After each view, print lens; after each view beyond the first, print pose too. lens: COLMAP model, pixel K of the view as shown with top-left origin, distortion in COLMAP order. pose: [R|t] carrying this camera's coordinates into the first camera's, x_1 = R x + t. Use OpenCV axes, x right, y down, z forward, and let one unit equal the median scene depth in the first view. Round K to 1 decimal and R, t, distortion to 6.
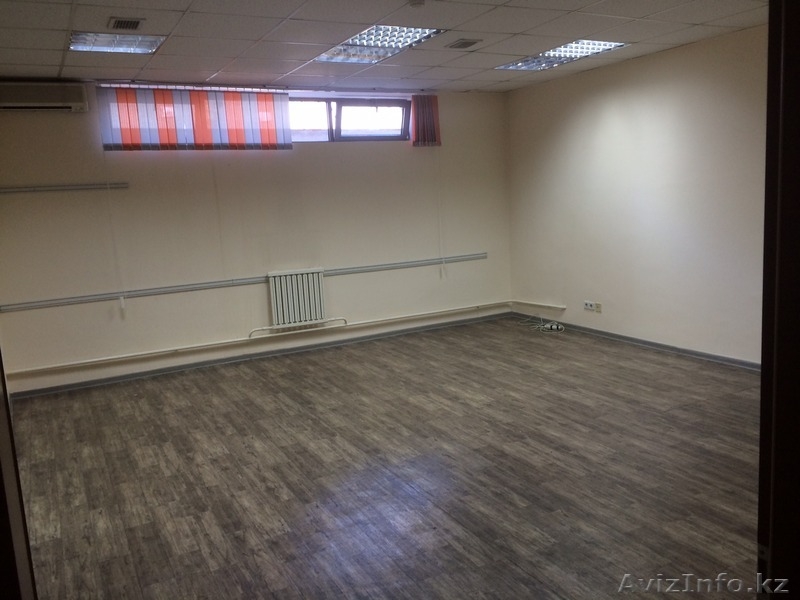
lens RADIAL K [[697.0, 0, 394.5], [0, 697.0, 305.1], [0, 0, 1]] dist [0.076706, -0.059614]
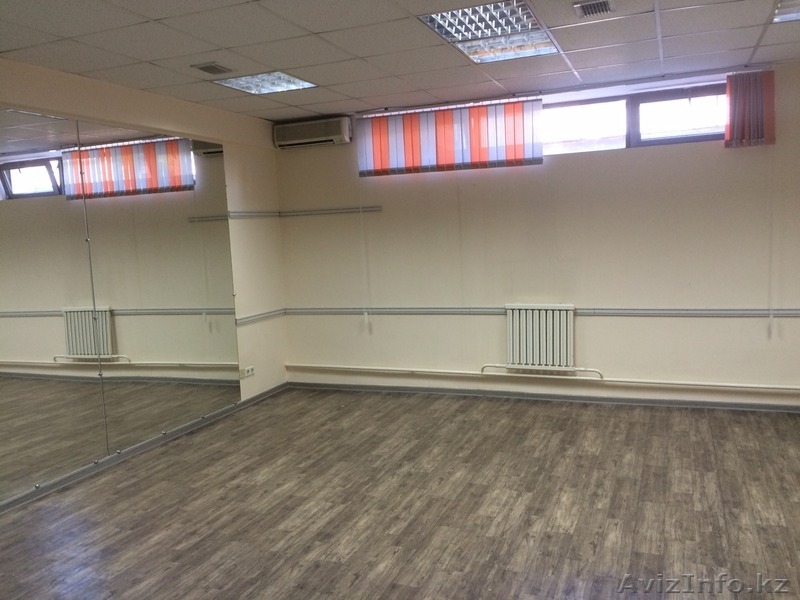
lens RADIAL K [[697.0, 0, 385.6], [0, 697.0, 279.3], [0, 0, 1]] dist [0.076706, -0.059614]
pose [[0.638321, 0.078961, -0.765709, 0.412190], [-0.113310, 0.993527, 0.007994, -0.069624], [0.761385, 0.081660, 0.643137, 0.326695]]
